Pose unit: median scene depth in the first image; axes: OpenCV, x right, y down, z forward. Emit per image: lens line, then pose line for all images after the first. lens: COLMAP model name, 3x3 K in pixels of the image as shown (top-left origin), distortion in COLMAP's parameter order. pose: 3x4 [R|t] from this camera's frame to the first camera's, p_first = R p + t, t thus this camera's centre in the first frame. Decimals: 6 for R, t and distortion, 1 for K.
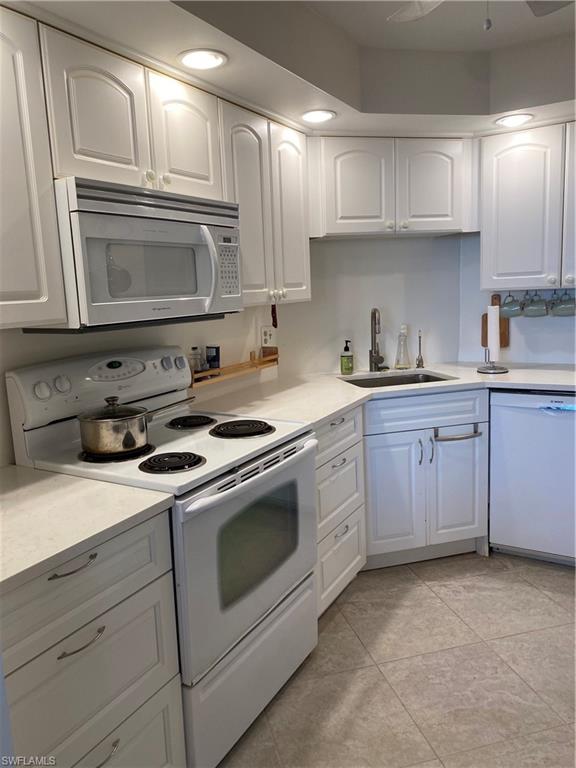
lens RADIAL K [[587.5, 0, 277.8], [0, 587.5, 384.8], [0, 0, 1]] dist [0.048081, -0.061181]
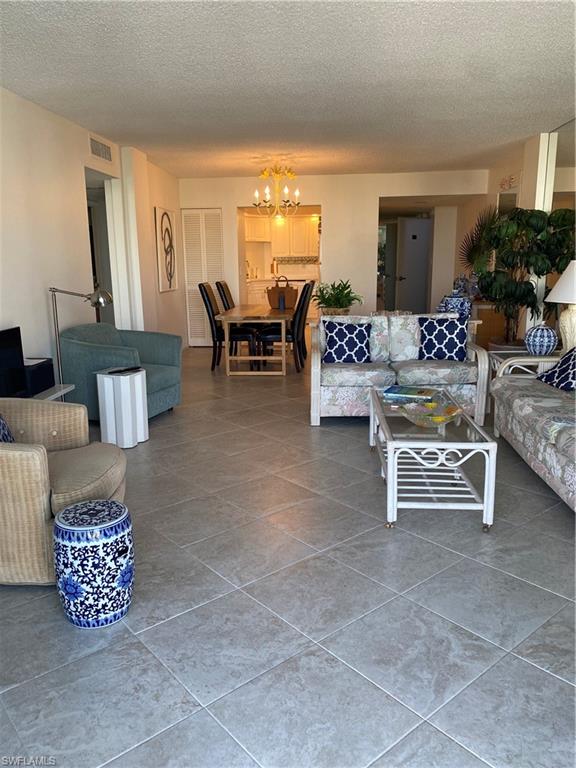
lens RADIAL K [[587.5, 0, 280.2], [0, 587.5, 388.1], [0, 0, 1]] dist [0.048081, -0.061181]
pose [[0.904897, -0.058938, 0.421531, -1.519945], [0.042883, 0.997951, 0.047477, 0.612822], [-0.423466, -0.024885, 0.905570, -3.011595]]
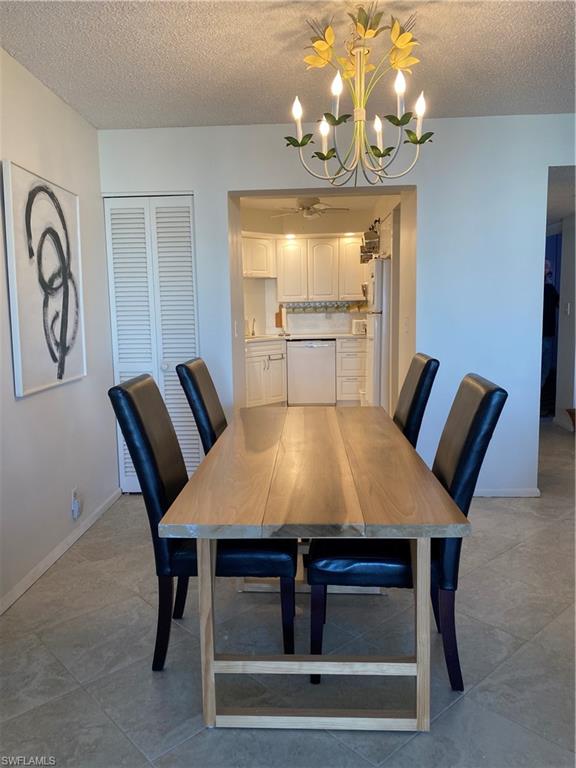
lens RADIAL K [[587.5, 0, 283.9], [0, 587.5, 380.6], [0, 0, 1]] dist [0.048081, -0.061181]
pose [[0.885298, -0.029899, 0.464062, -0.887788], [0.053730, 0.997824, -0.038213, 0.297037], [-0.461910, 0.058764, 0.884978, -1.302601]]
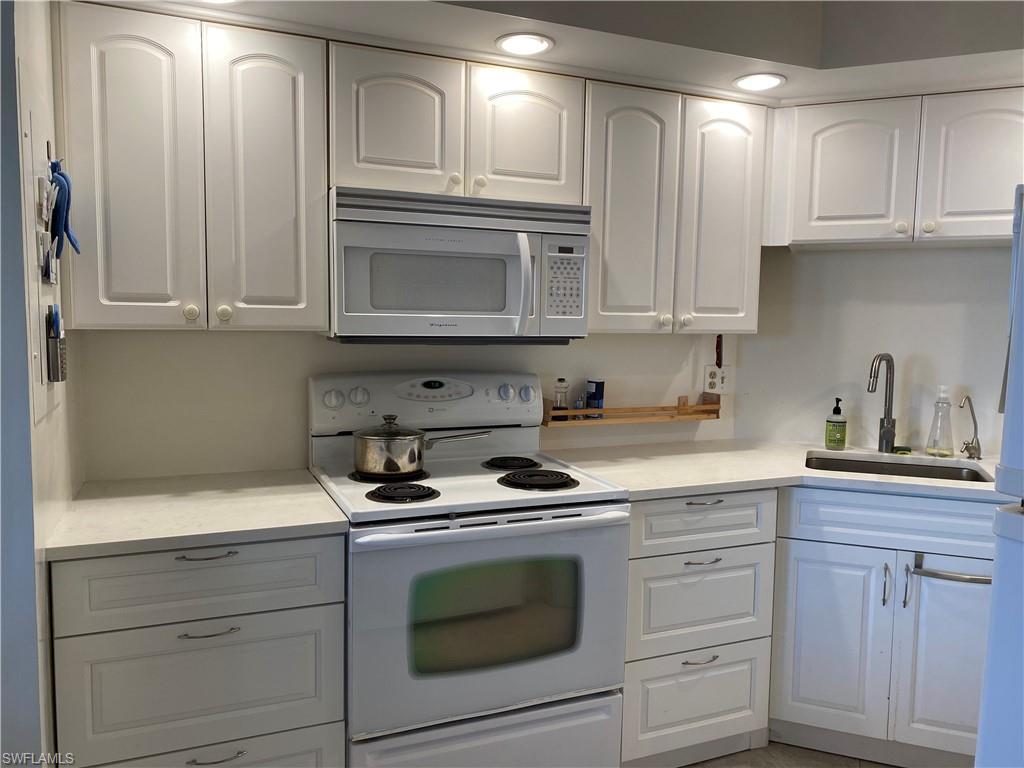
lens RADIAL K [[783.4, 0, 509.6], [0, 783.4, 389.5], [0, 0, 1]] dist [0.048081, -0.061181]
pose [[0.799866, 0.112478, -0.589545, 0.418394], [-0.148799, 0.988779, -0.013236, -0.021951], [0.581440, 0.098311, 0.807627, 0.074379]]
